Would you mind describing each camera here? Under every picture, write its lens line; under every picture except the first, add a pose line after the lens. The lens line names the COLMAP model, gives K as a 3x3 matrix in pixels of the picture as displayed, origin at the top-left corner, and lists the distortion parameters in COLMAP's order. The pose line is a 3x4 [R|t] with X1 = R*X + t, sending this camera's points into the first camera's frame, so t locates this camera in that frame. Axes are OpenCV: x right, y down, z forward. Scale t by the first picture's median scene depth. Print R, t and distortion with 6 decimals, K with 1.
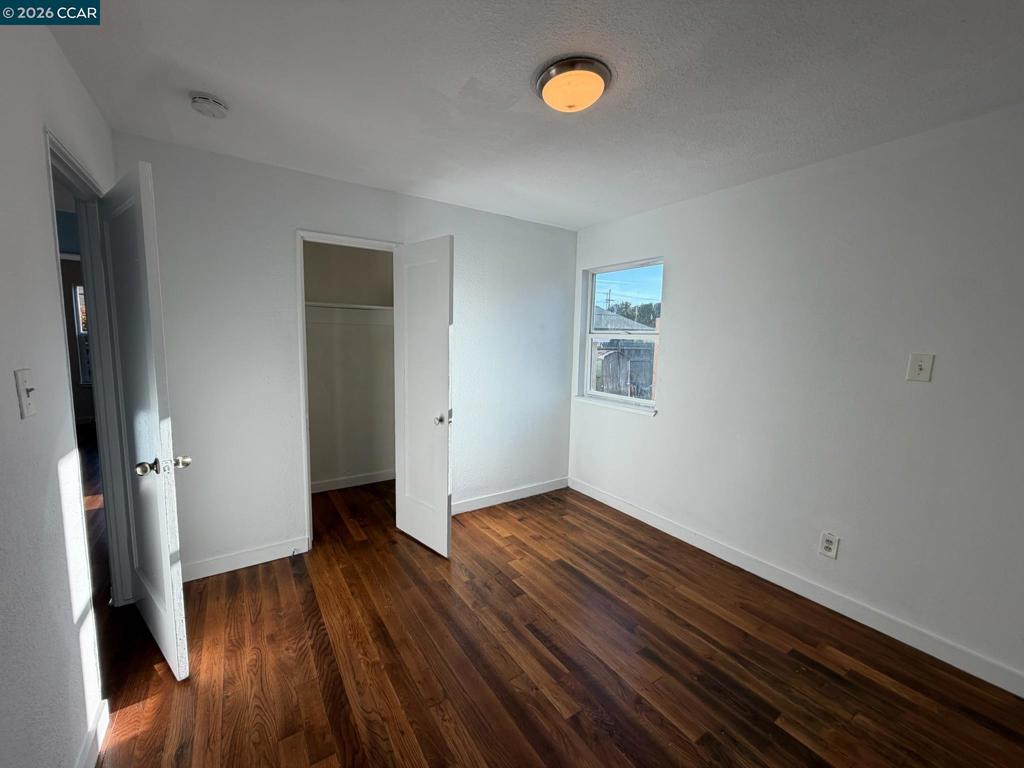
lens RADIAL K [[411.4, 0, 509.4], [0, 411.4, 381.4], [0, 0, 1]] dist [-0.002073, 0.000650]
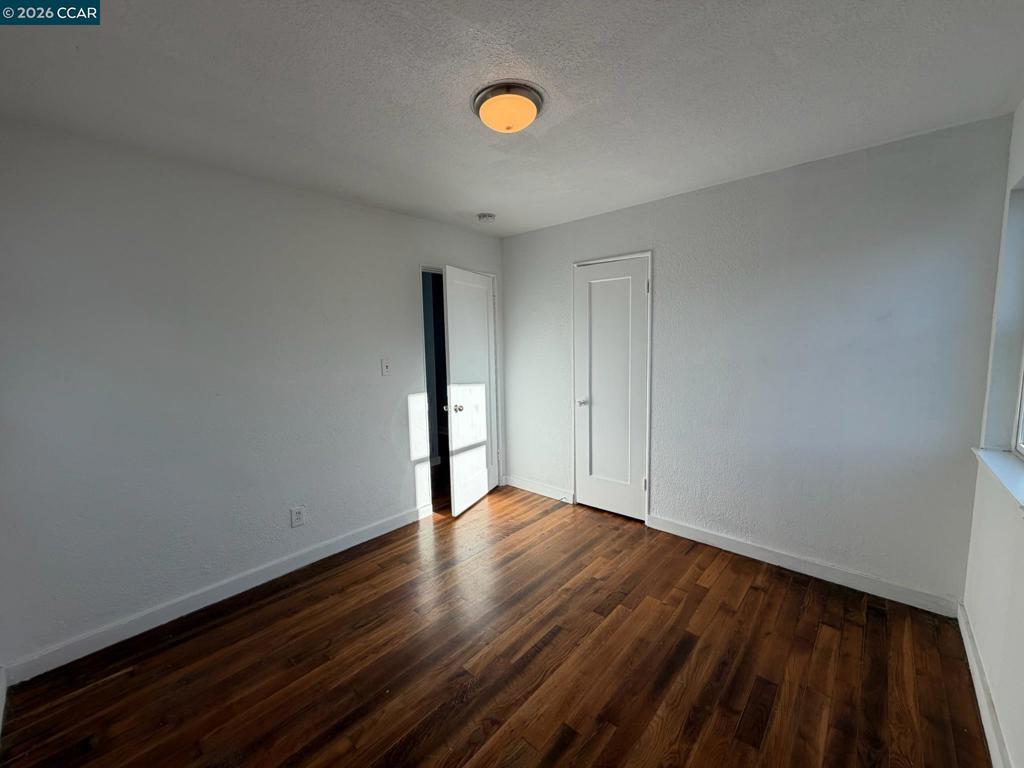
lens RADIAL K [[411.4, 0, 509.7], [0, 411.4, 384.8], [0, 0, 1]] dist [-0.002073, 0.000650]
pose [[0.243088, 0.087557, -0.966044, 0.756020], [-0.079069, 0.994392, 0.070230, -0.049523], [0.966776, 0.059312, 0.248648, 0.478167]]
